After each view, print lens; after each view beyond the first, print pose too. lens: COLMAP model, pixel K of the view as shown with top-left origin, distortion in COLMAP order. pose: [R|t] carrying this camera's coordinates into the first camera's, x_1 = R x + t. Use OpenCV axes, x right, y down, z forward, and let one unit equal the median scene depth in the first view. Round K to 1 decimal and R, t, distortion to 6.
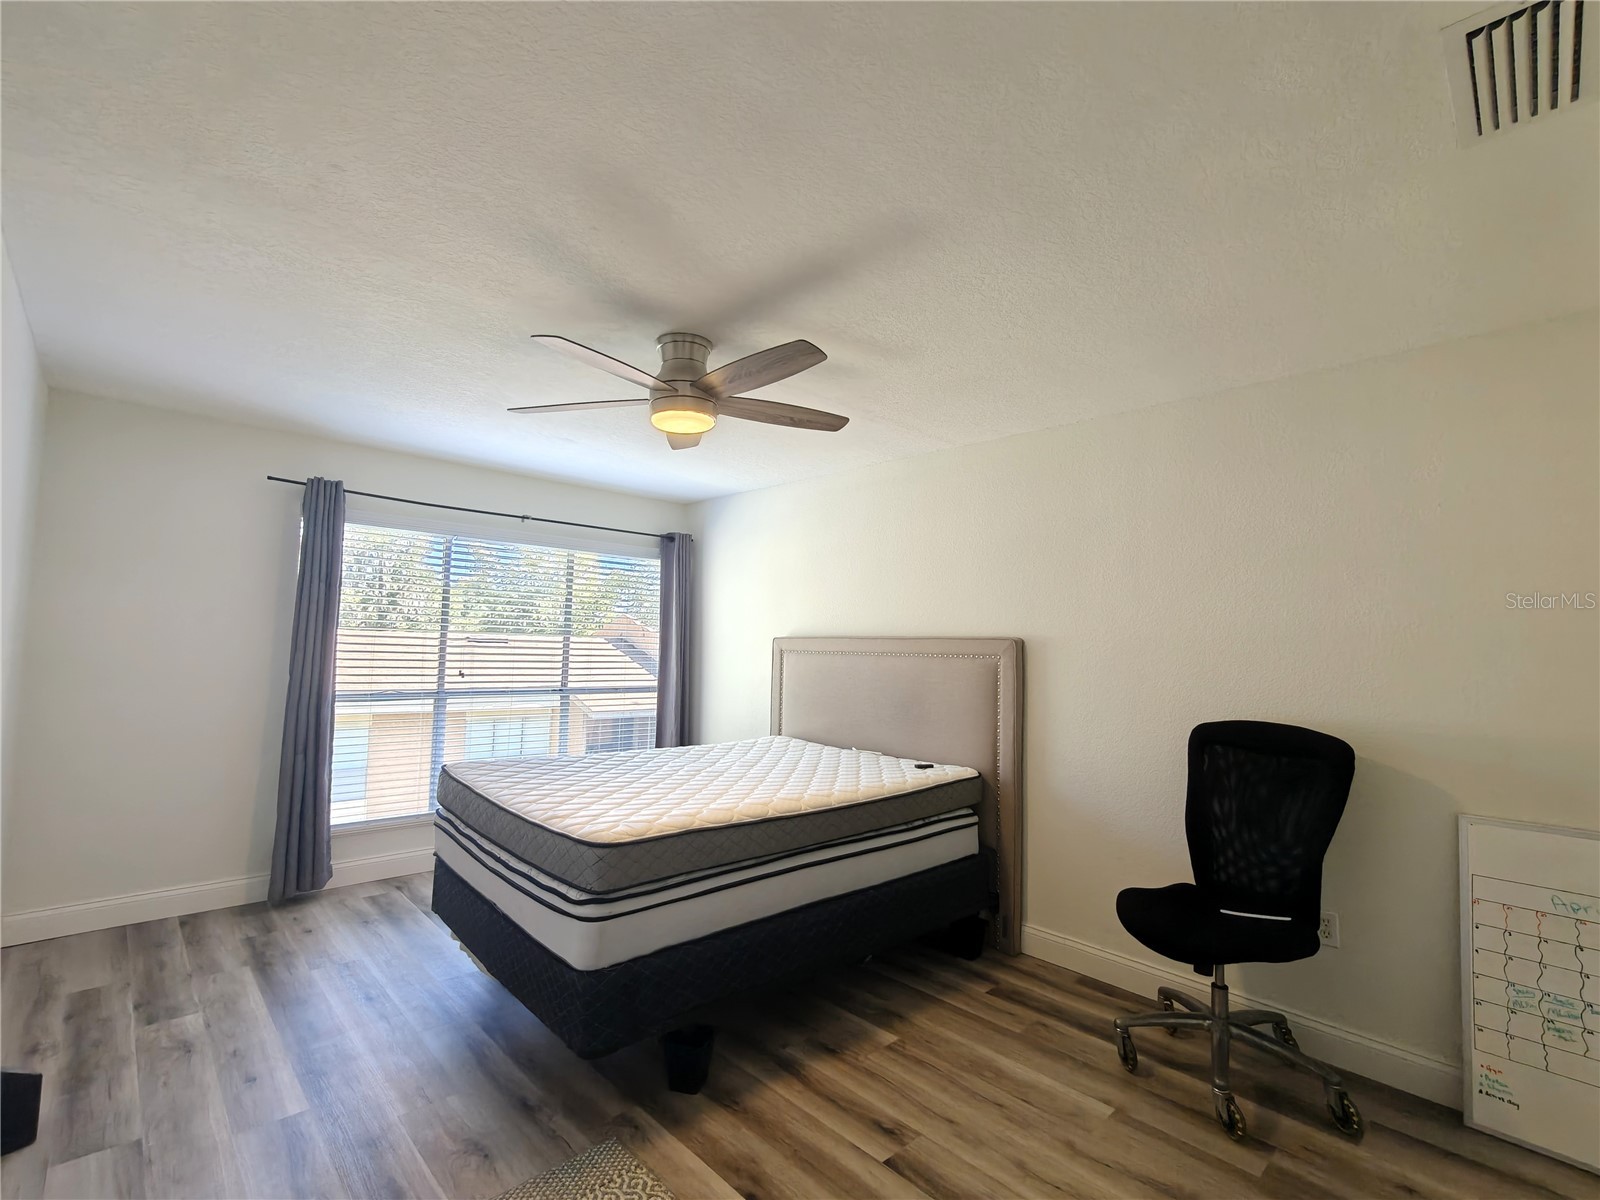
lens RADIAL K [[720.9, 0, 802.1], [0, 720.9, 602.3], [0, 0, 1]] dist [0.000838, 0.000180]
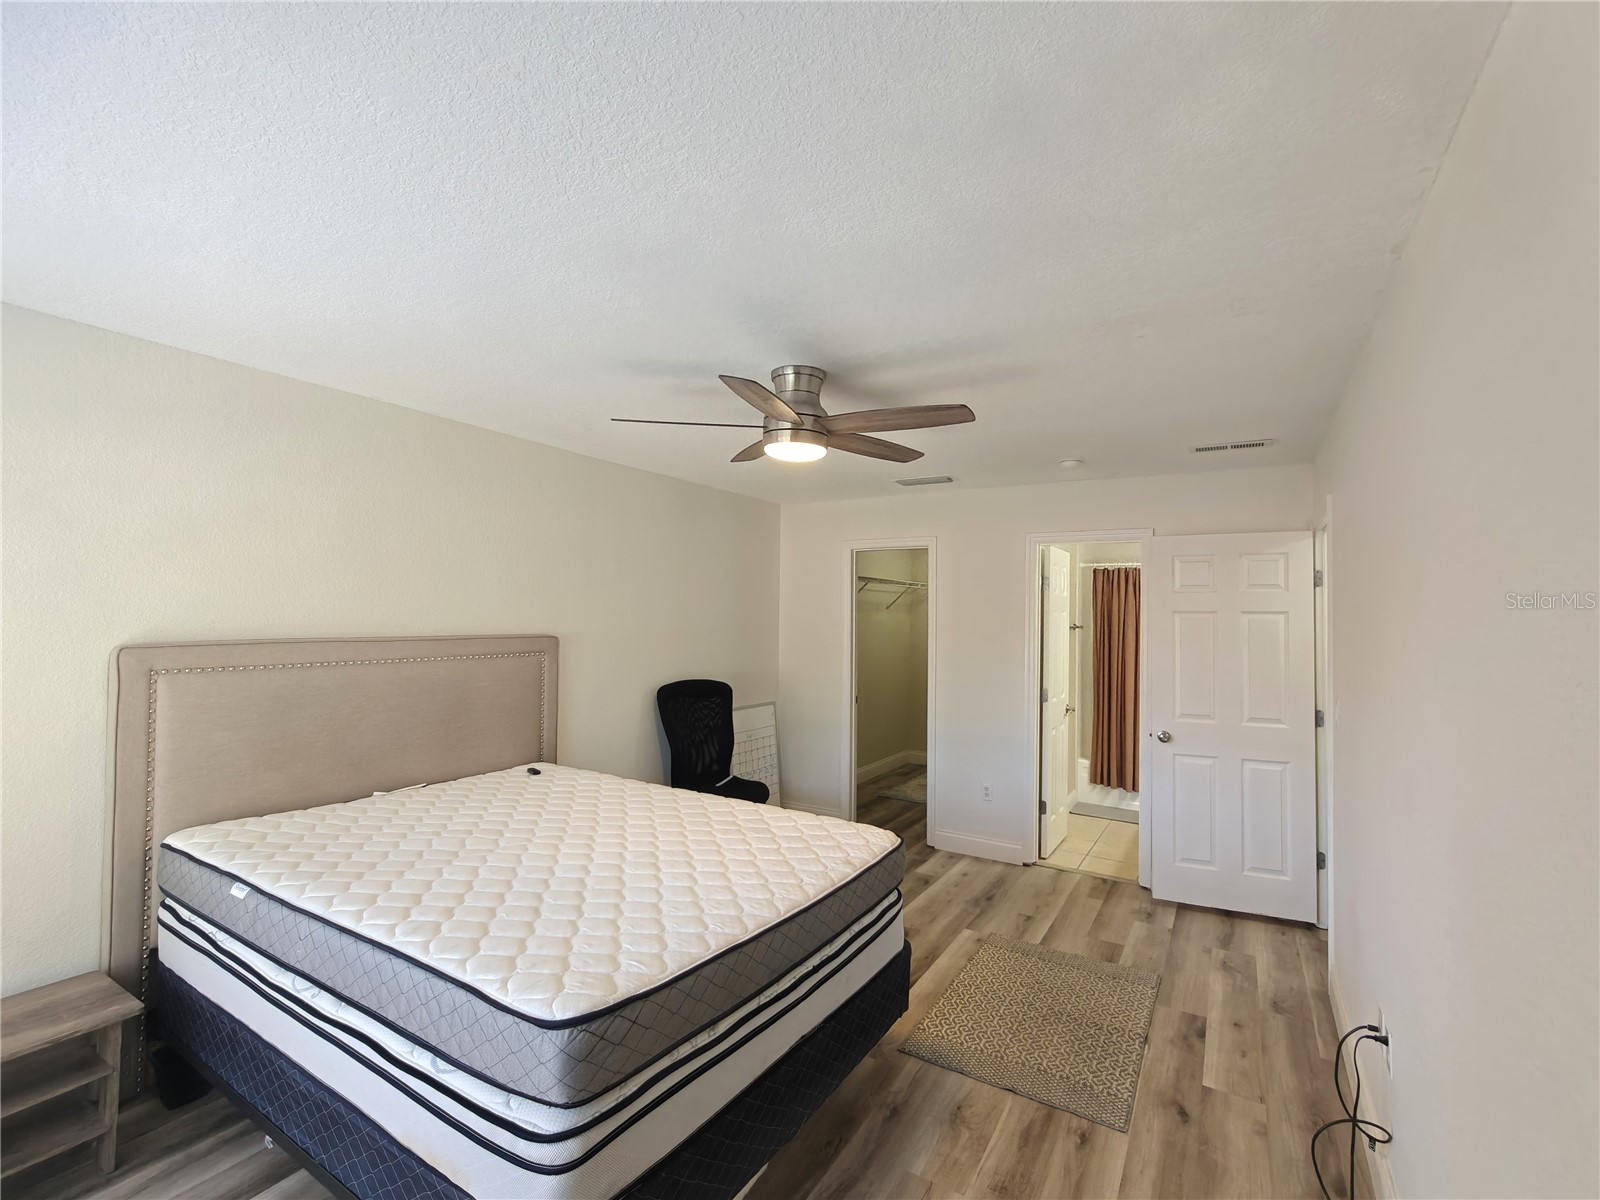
lens RADIAL K [[713.3, 0, 800.7], [0, 713.3, 601.7], [0, 0, 1]] dist [-0.000980, -0.000055]
pose [[-0.254851, -0.009529, 0.966933, -0.840761], [-0.083930, 0.996396, -0.012302, -0.019329], [-0.963331, -0.084290, -0.254732, 0.905922]]
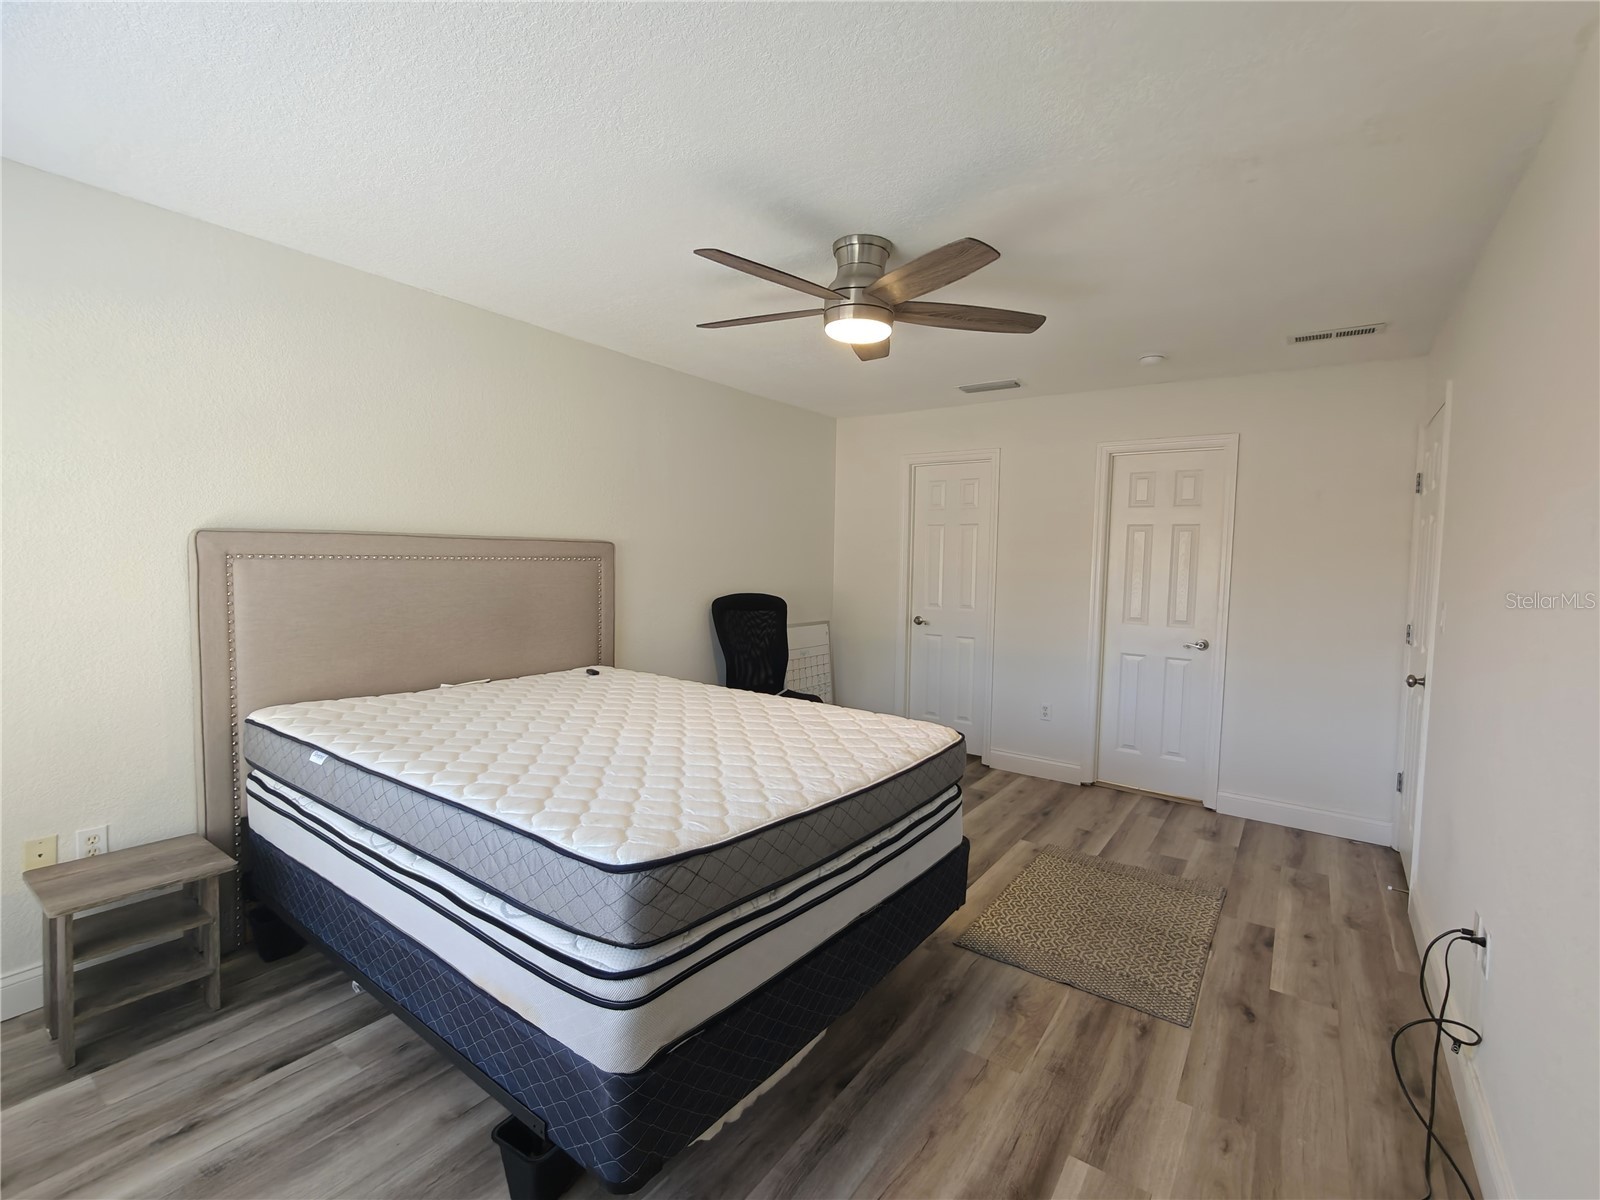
lens RADIAL K [[715.5, 0, 802.1], [0, 715.5, 601.5], [0, 0, 1]] dist [0.000022, -0.000394]
pose [[-0.187167, -0.091376, 0.978069, -0.821121], [-0.090191, 0.993057, 0.075516, 0.031387], [-0.978179, -0.074079, -0.194109, 0.905616]]
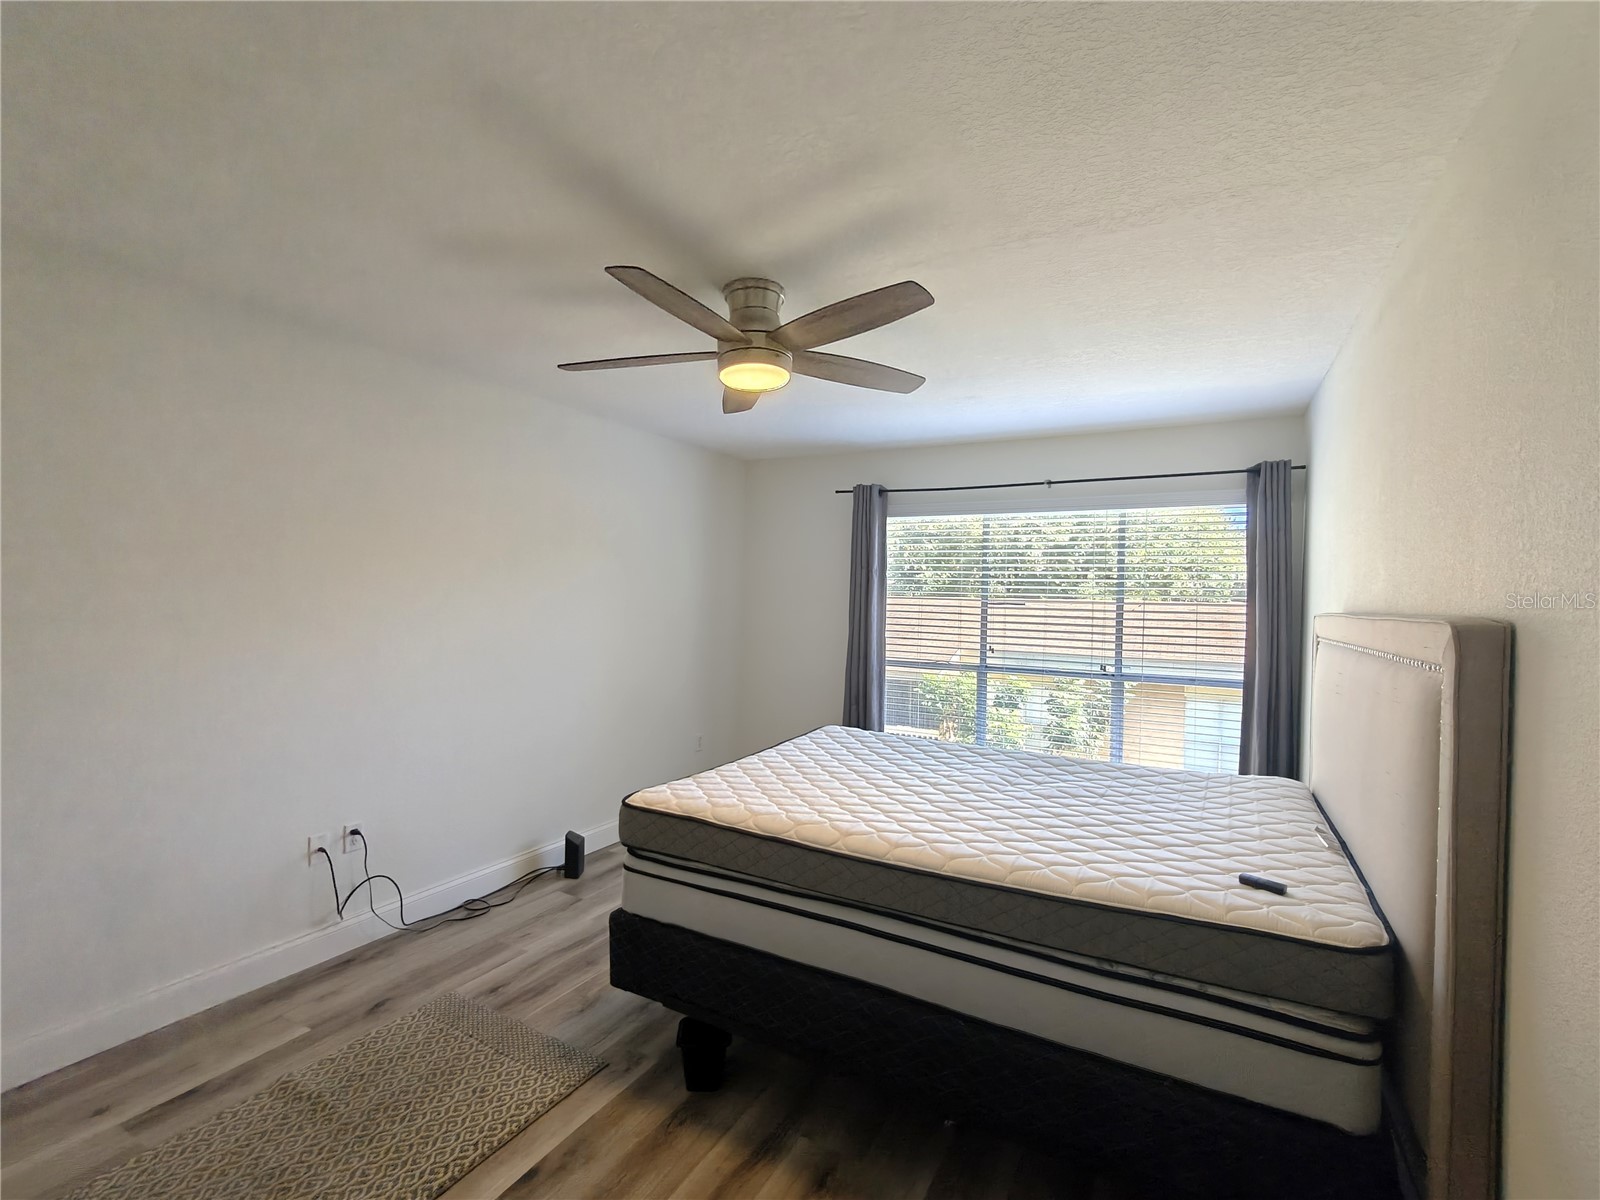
lens RADIAL K [[728.0, 0, 798.3], [0, 728.0, 596.6], [0, 0, 1]] dist [-0.001259, 0.000355]
pose [[0.309222, -0.019198, -0.950796, 0.534674], [0.047181, 0.998875, -0.004825, 0.022002], [0.949819, -0.043367, 0.309779, 0.555469]]
